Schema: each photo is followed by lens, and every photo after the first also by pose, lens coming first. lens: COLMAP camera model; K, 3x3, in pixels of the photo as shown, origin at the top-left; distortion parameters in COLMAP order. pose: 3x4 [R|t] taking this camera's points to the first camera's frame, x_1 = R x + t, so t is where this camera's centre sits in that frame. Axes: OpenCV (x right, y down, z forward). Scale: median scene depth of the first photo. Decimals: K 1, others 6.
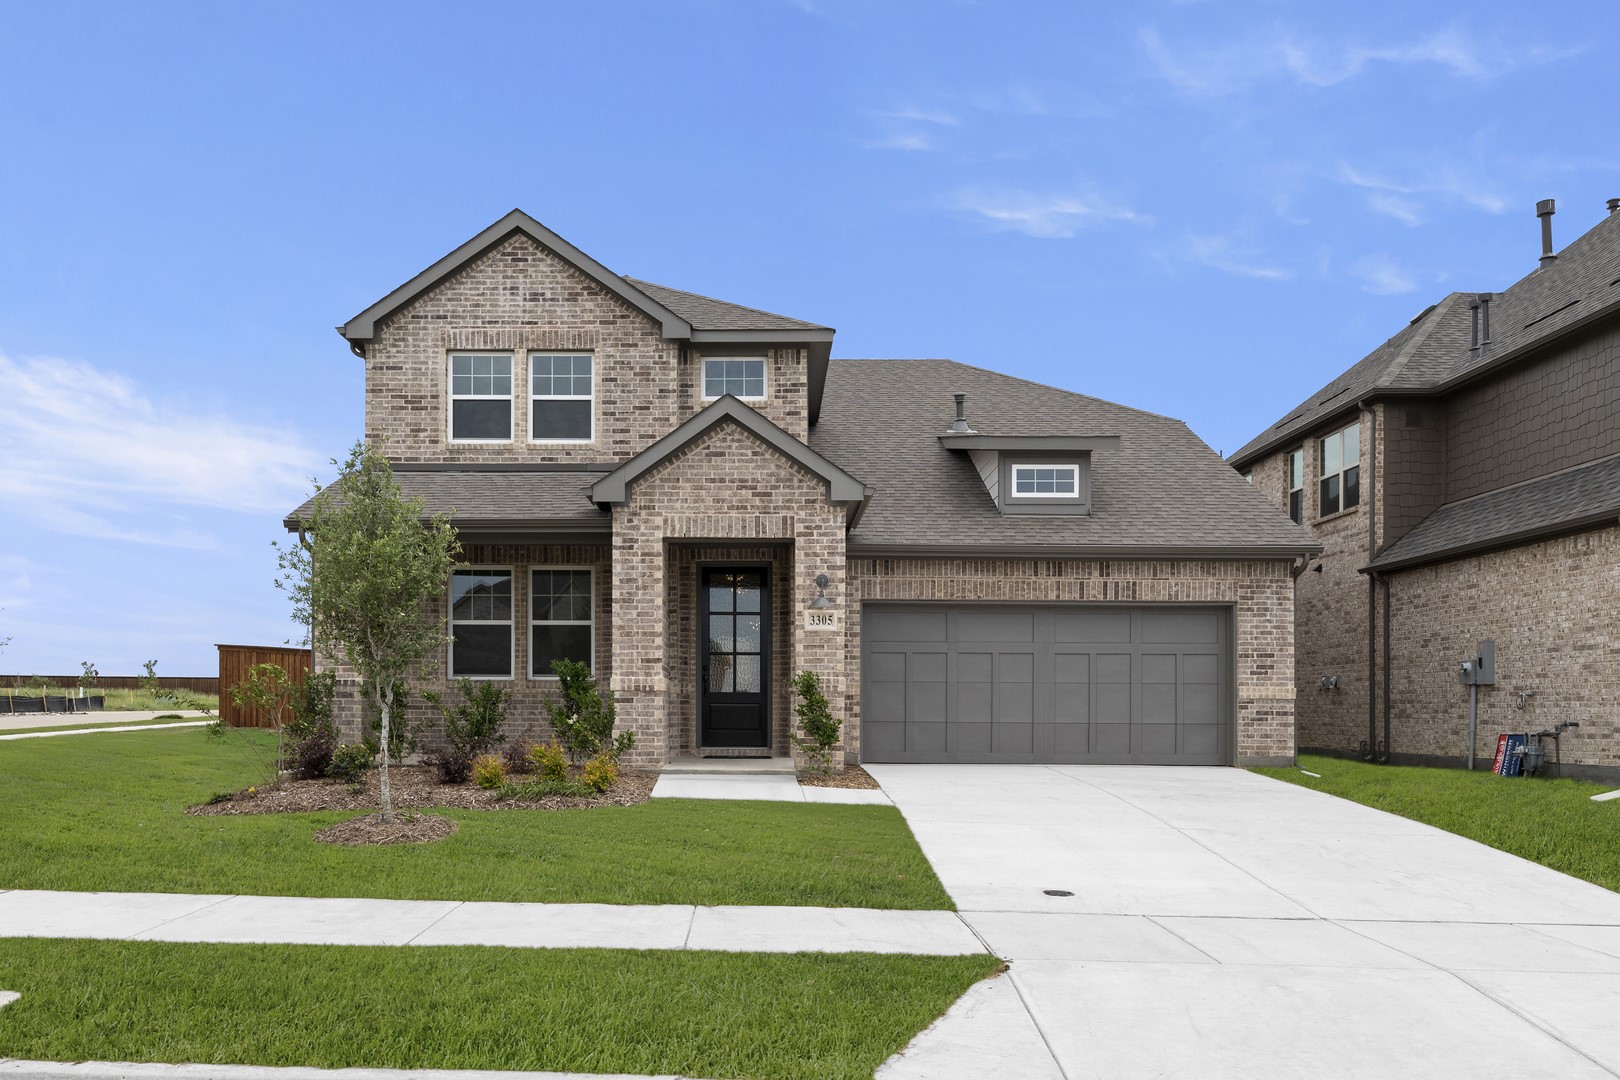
lens RADIAL K [[882.5, 0, 810.1], [0, 882.5, 544.3], [0, 0, 1]] dist [-0.002293, -0.001727]
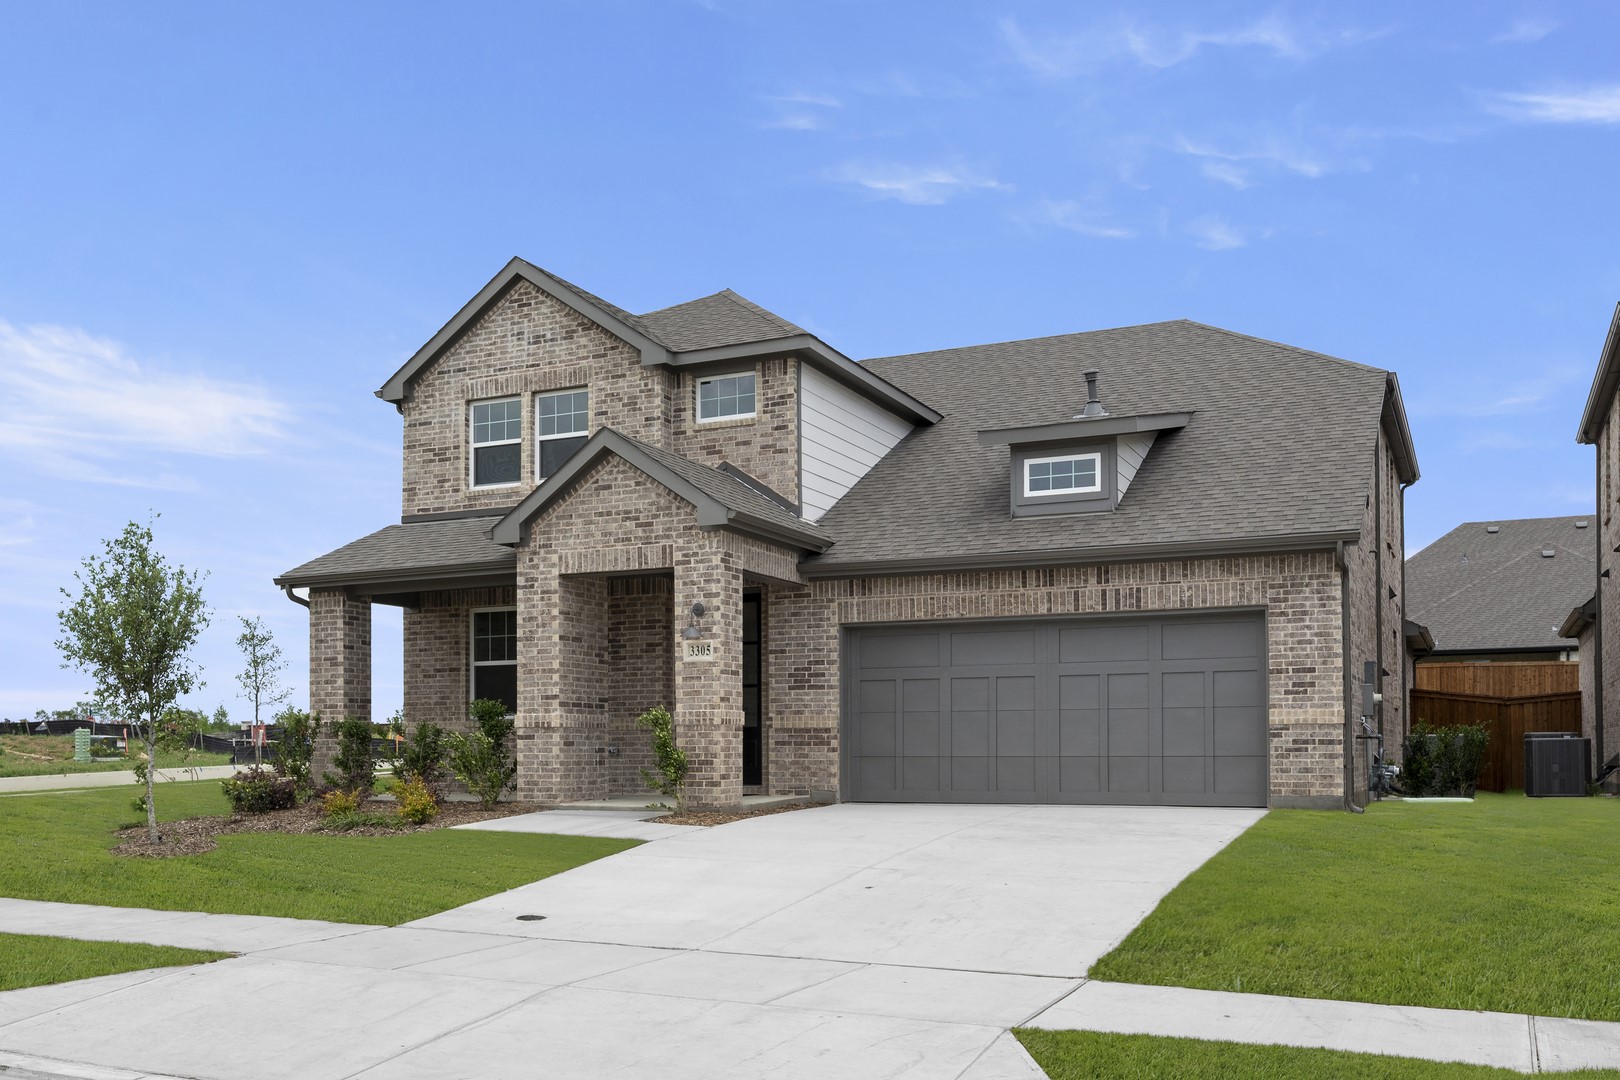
lens RADIAL K [[1004.5, 0, 809.4], [0, 1004.5, 536.3], [0, 0, 1]] dist [-0.005894, 0.007808]
pose [[0.954247, -0.072303, -0.290146, 0.352109], [0.065850, 0.997318, -0.031955, 0.003300], [0.291679, 0.011387, 0.956449, -0.012337]]
